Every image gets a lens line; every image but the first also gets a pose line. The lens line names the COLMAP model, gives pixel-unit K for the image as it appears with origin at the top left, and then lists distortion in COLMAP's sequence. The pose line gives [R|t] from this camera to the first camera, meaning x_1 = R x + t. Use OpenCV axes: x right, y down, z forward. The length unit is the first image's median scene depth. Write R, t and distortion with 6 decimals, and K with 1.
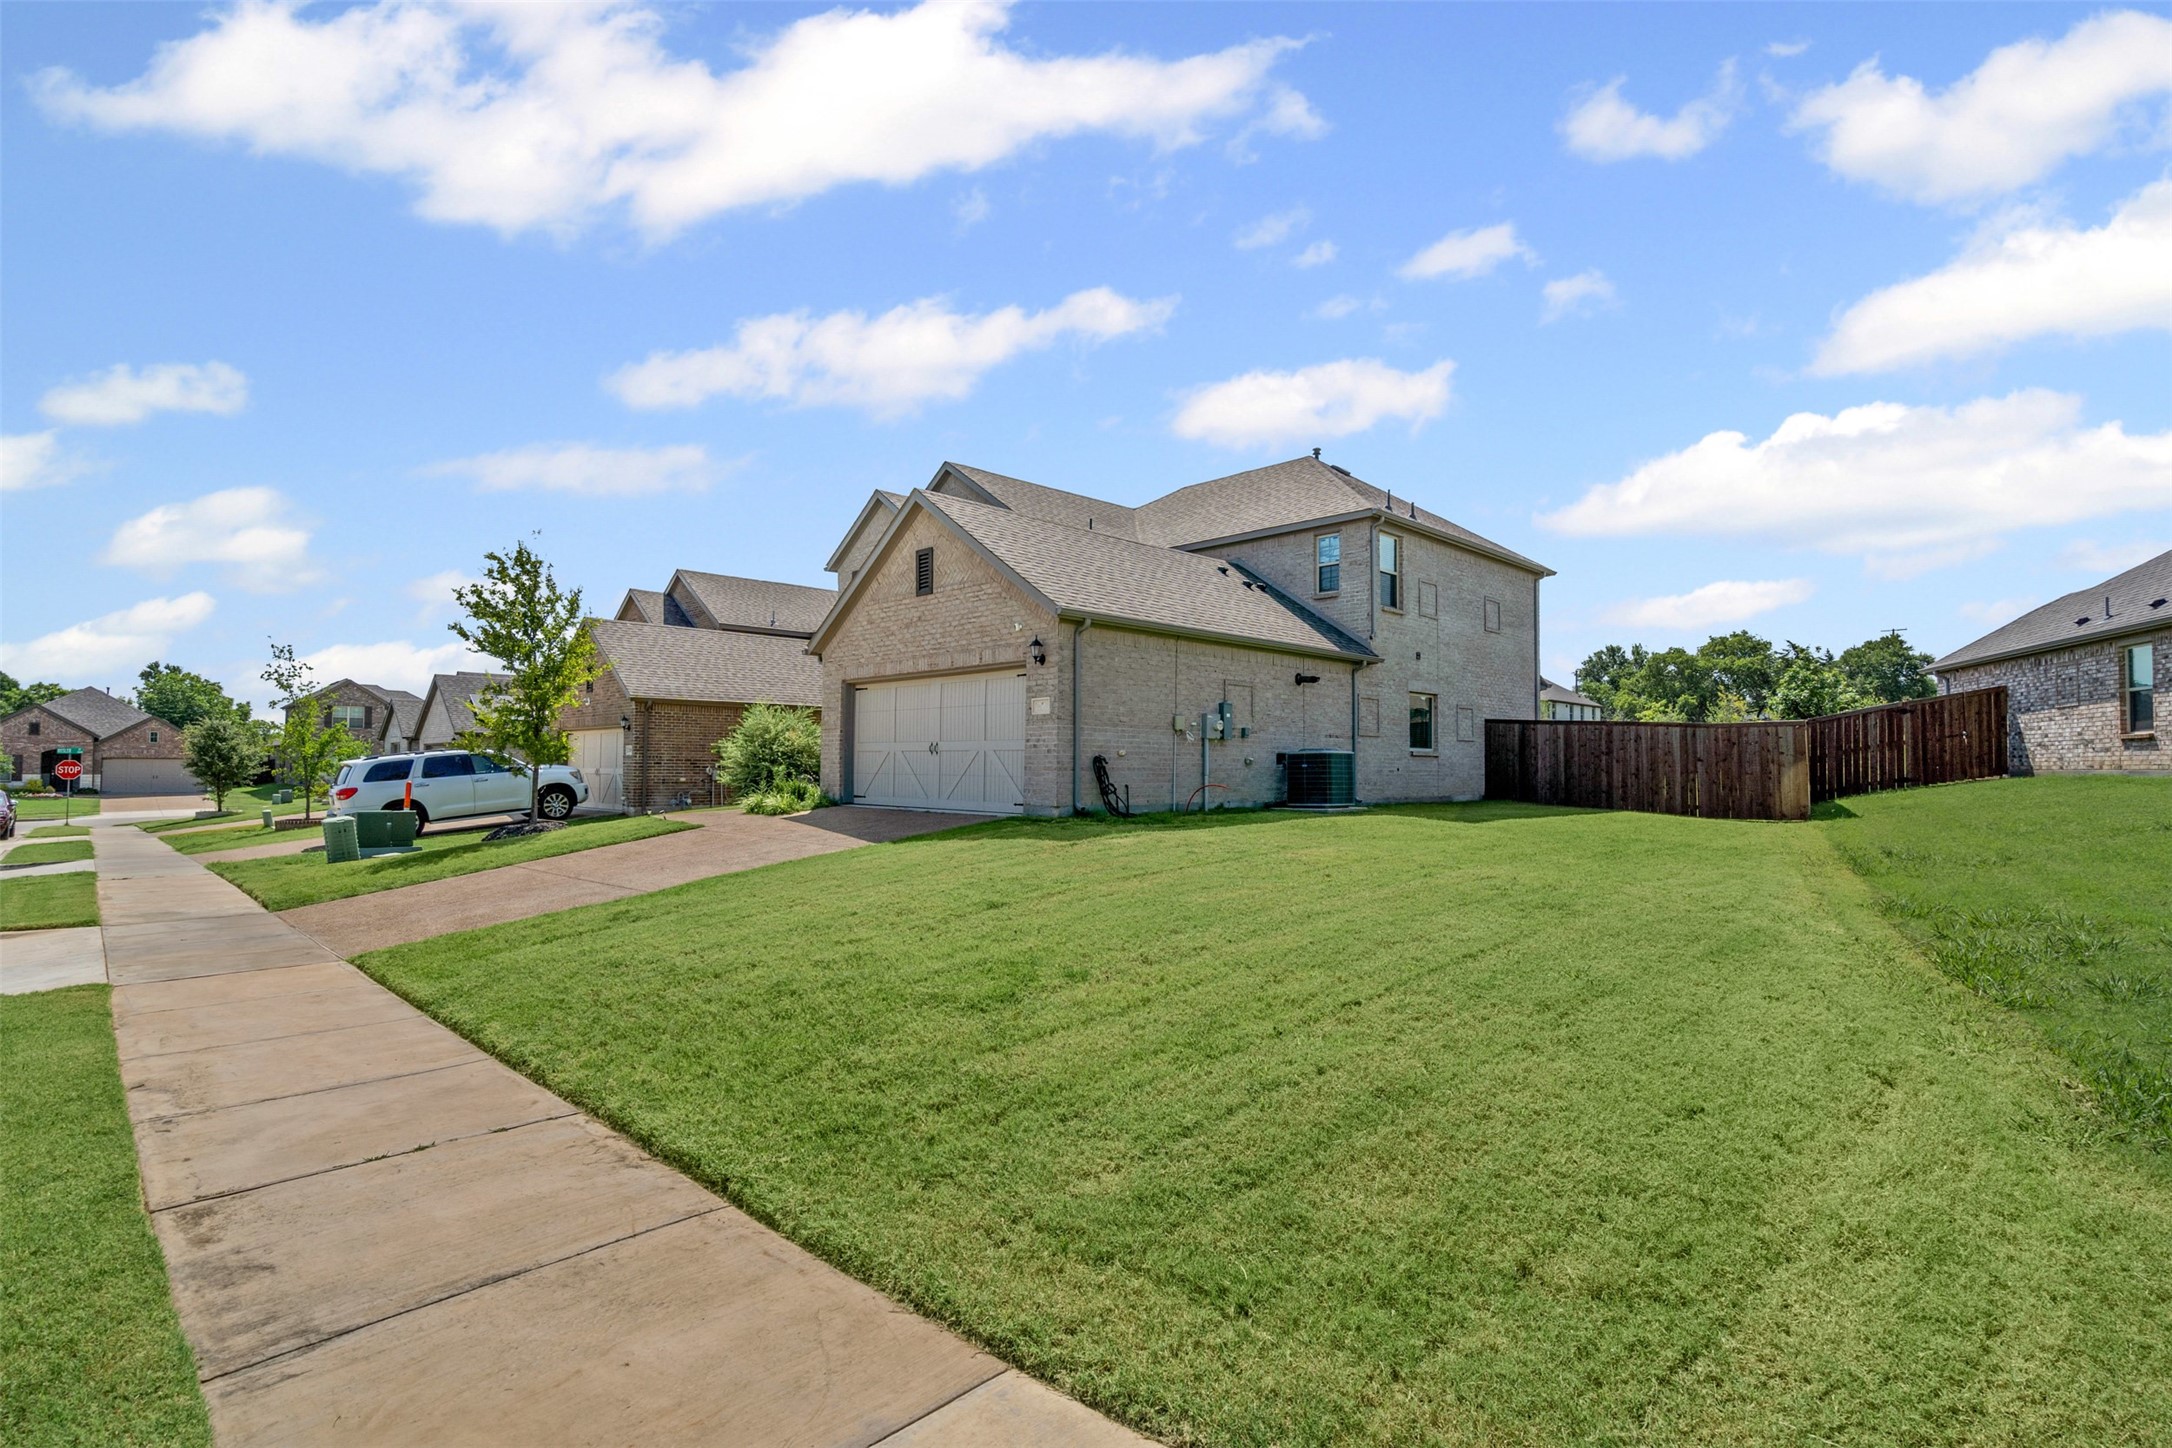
lens RADIAL K [[980.9, 0, 1086.0], [0, 980.9, 724.0], [0, 0, 1]] dist [-0.003033, 0.000540]
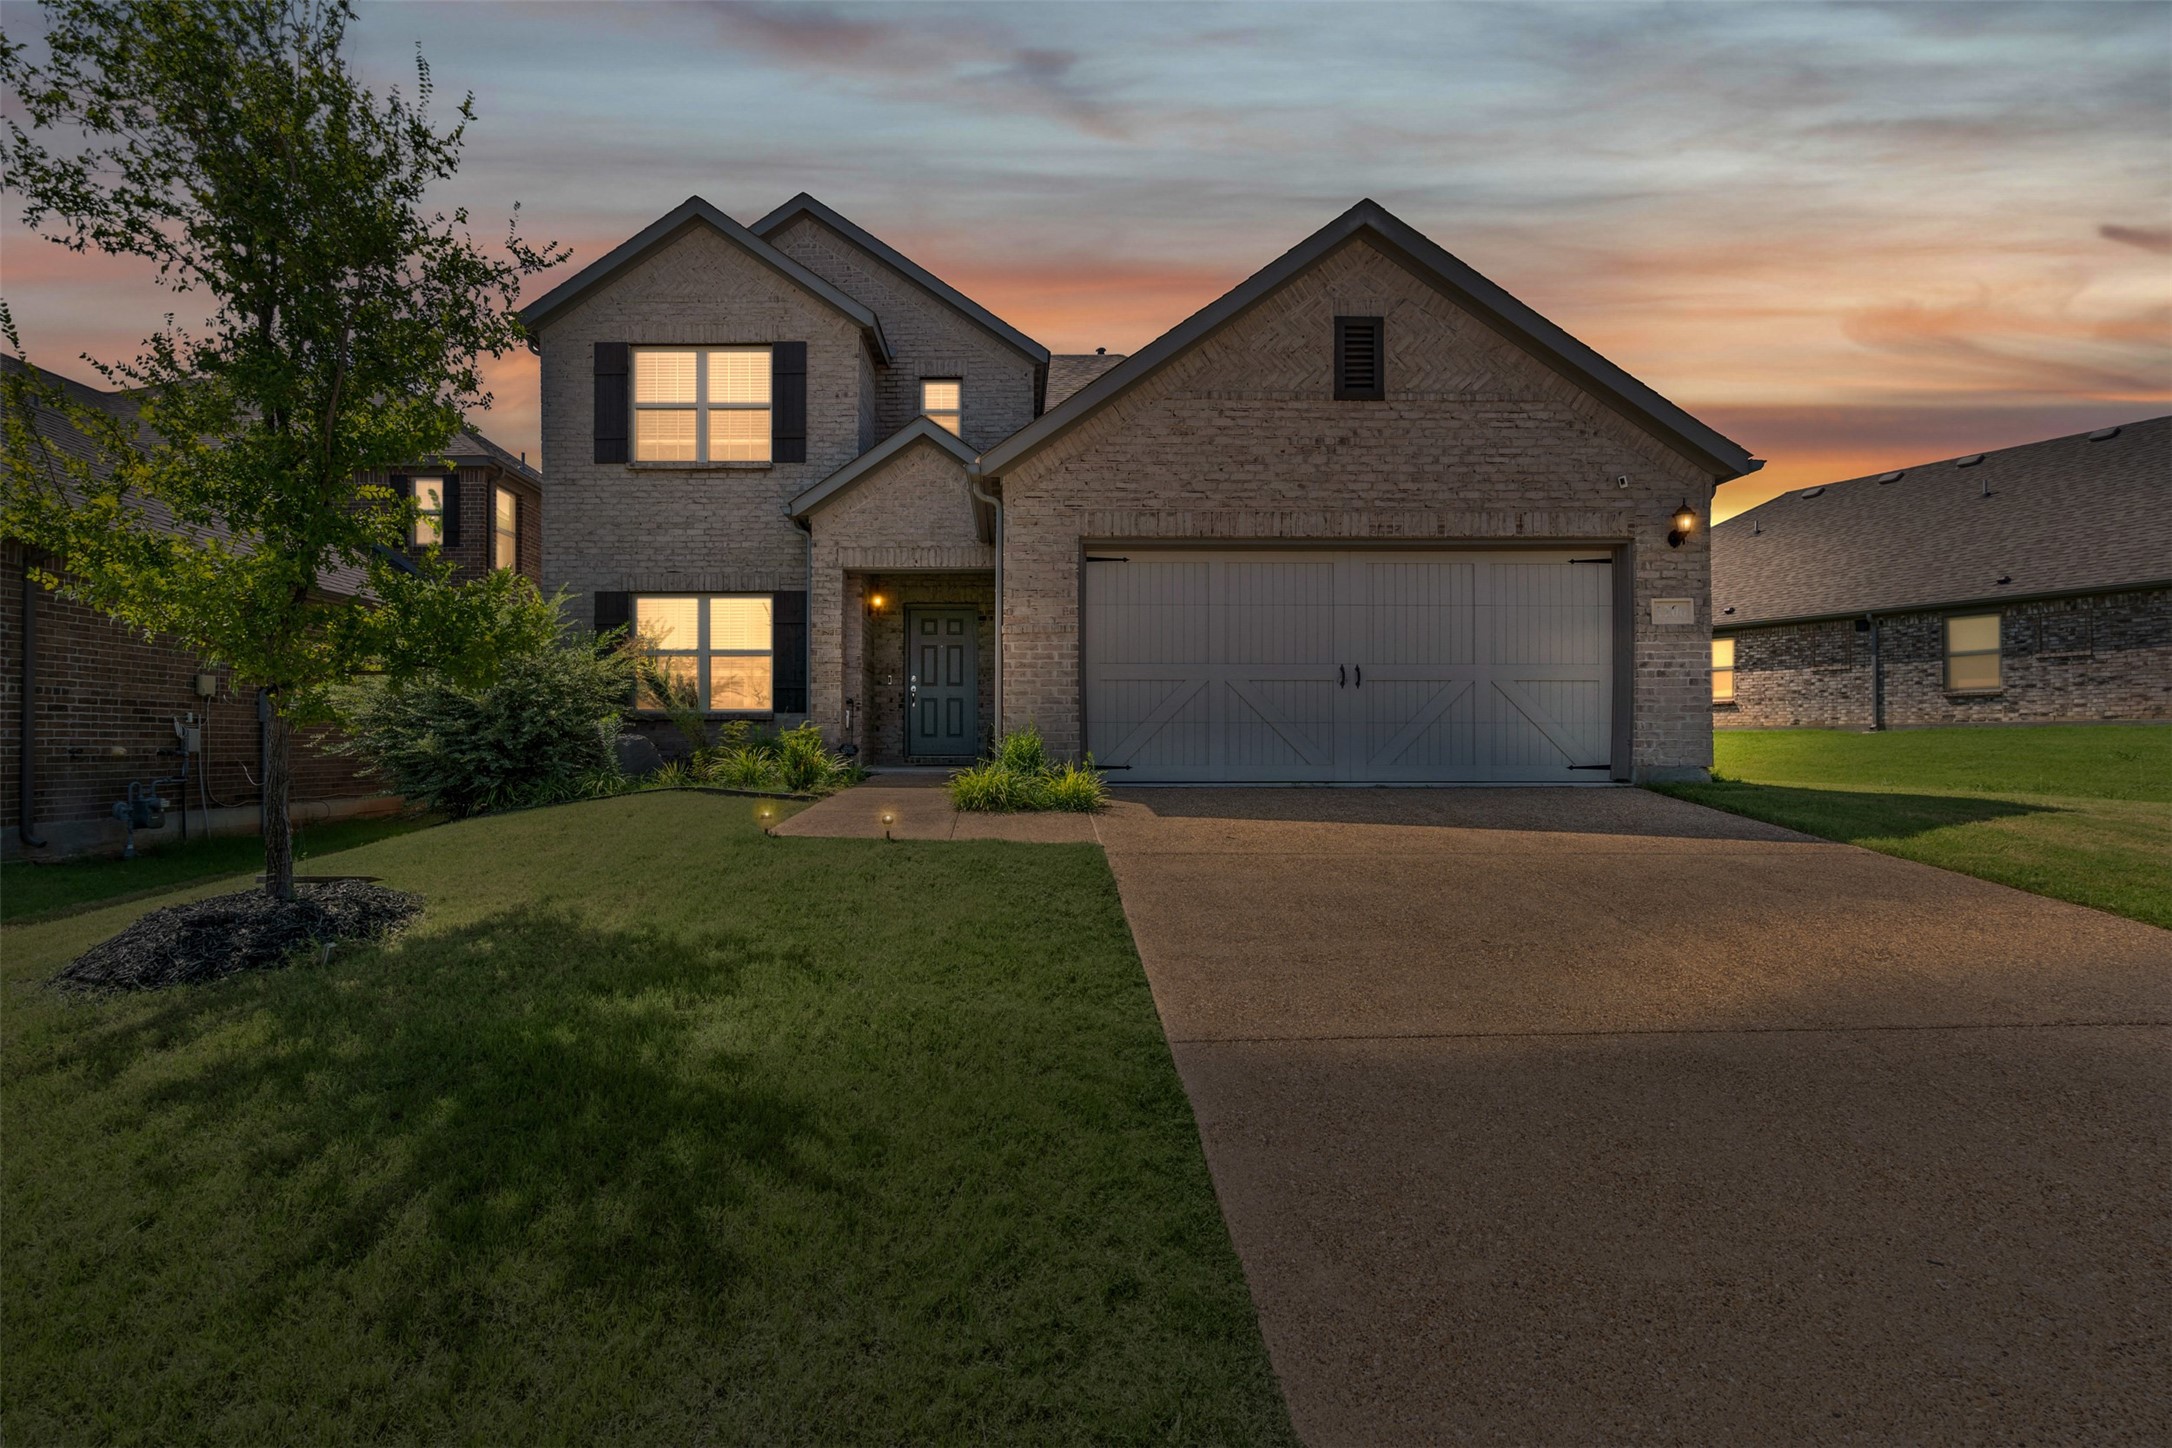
lens RADIAL K [[964.6, 0, 999.7], [0, 964.6, 734.3], [0, 0, 1]] dist [-0.000812, 0.000399]
pose [[0.700965, -0.001129, 0.713194, -0.592979], [-0.024670, 0.999362, 0.025829, 0.041950], [-0.712768, -0.035700, 0.700490, 0.639141]]
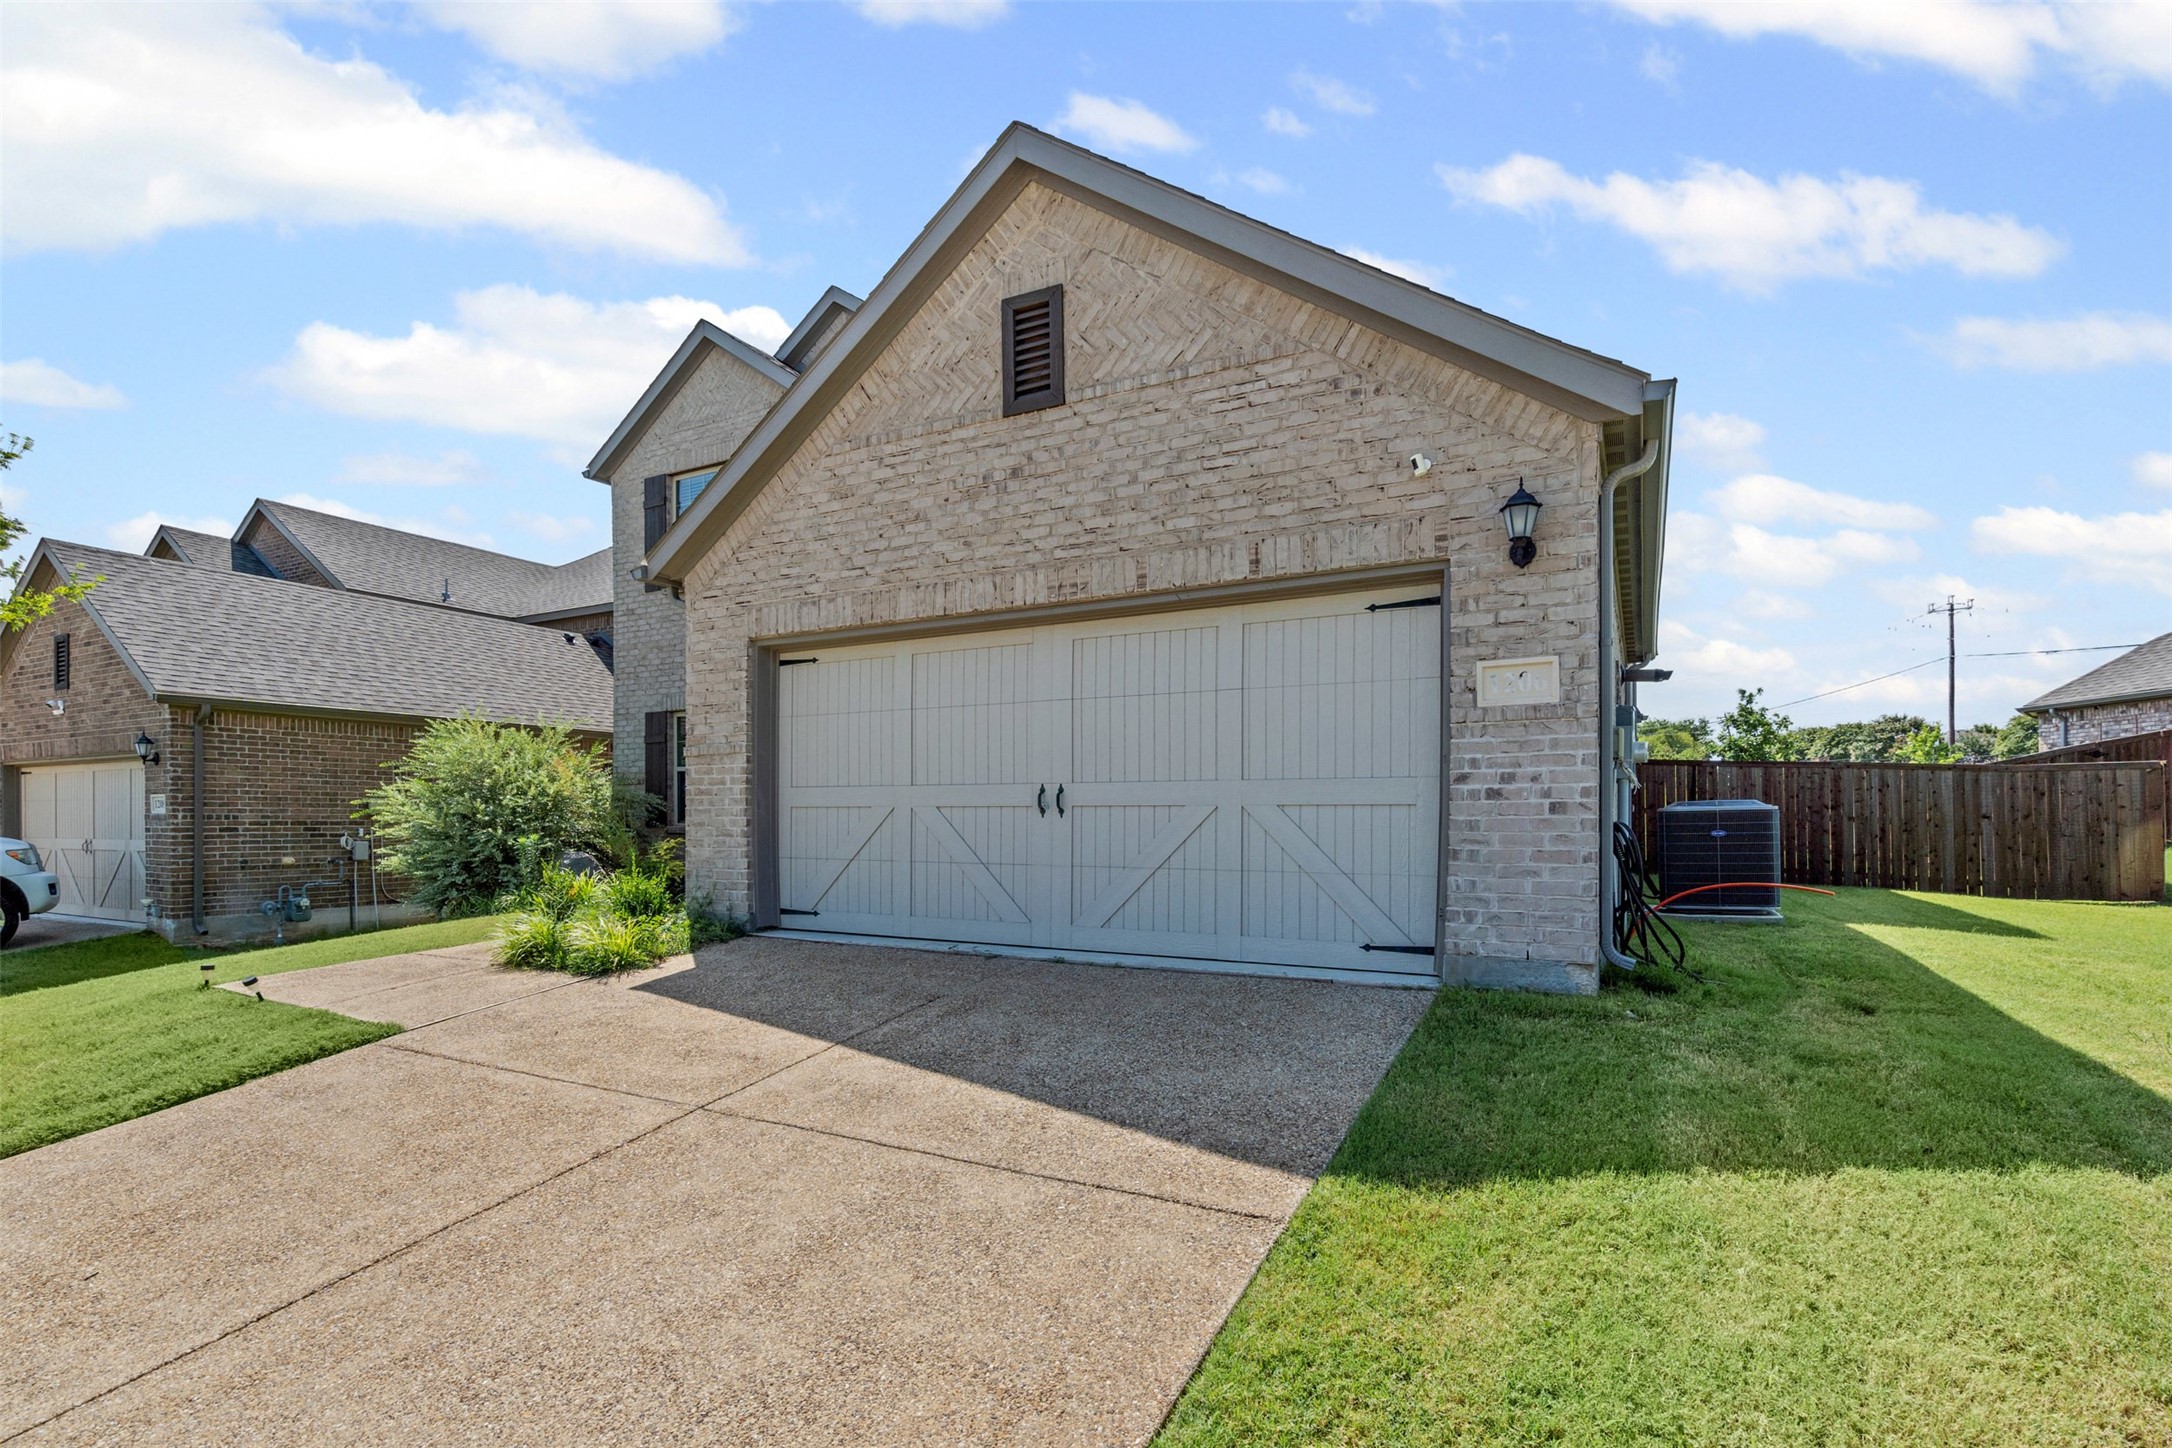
lens RADIAL K [[985.7, 0, 1078.6], [0, 985.7, 826.5], [0, 0, 1]] dist [-0.004933, 0.000239]
pose [[0.954678, -0.007492, 0.297547, -0.225820], [-0.007540, 0.998754, 0.049339, 0.013373], [-0.297546, -0.049347, 0.953431, 0.515813]]
